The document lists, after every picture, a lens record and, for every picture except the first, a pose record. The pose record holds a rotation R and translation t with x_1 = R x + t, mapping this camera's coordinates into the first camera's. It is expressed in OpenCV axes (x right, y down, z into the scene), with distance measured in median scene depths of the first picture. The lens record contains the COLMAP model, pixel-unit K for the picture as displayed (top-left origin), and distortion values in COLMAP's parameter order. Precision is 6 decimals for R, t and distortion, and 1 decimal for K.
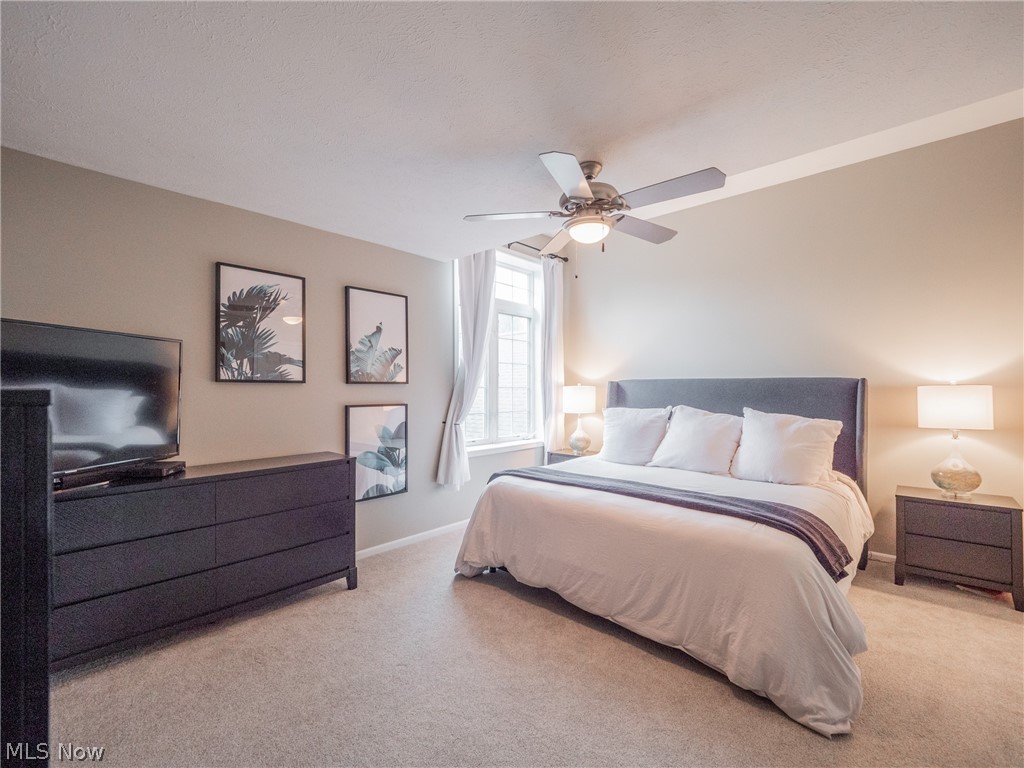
lens RADIAL K [[441.0, 0, 505.8], [0, 441.0, 395.5], [0, 0, 1]] dist [-0.000482, -0.000802]
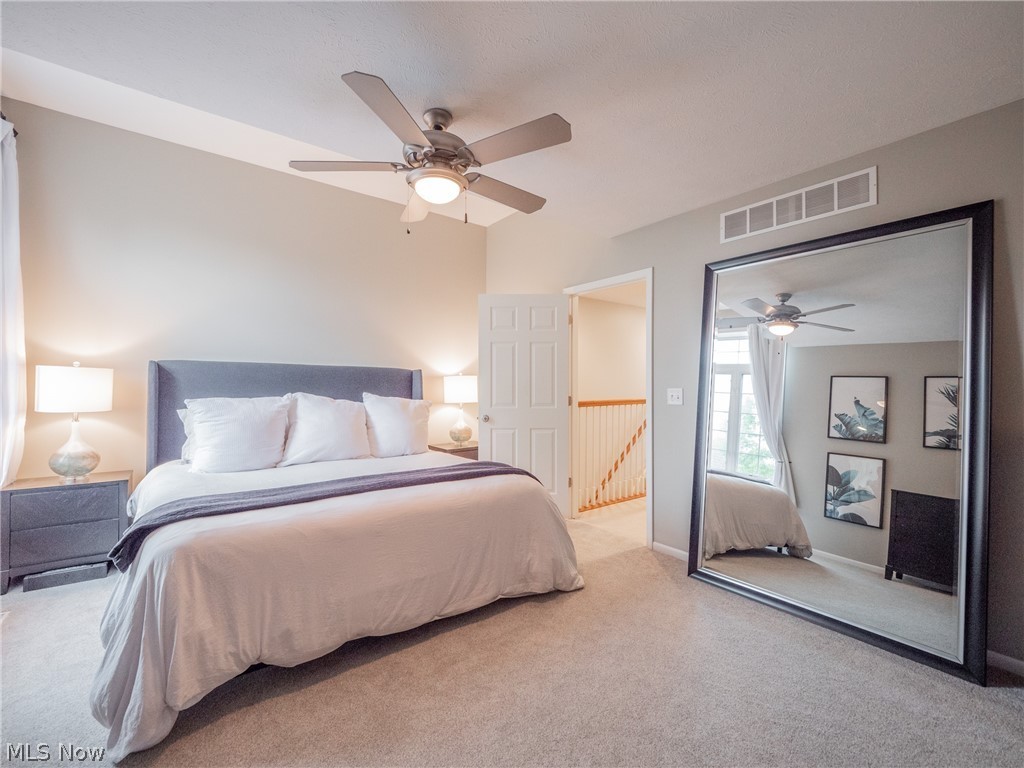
lens RADIAL K [[429.9, 0, 508.8], [0, 429.9, 388.6], [0, 0, 1]] dist [-0.000437, -0.002574]
pose [[0.190781, -0.008306, 0.981598, -0.518022], [0.010556, 0.999924, 0.006409, 0.017605], [-0.981576, 0.009139, 0.190854, 0.568003]]
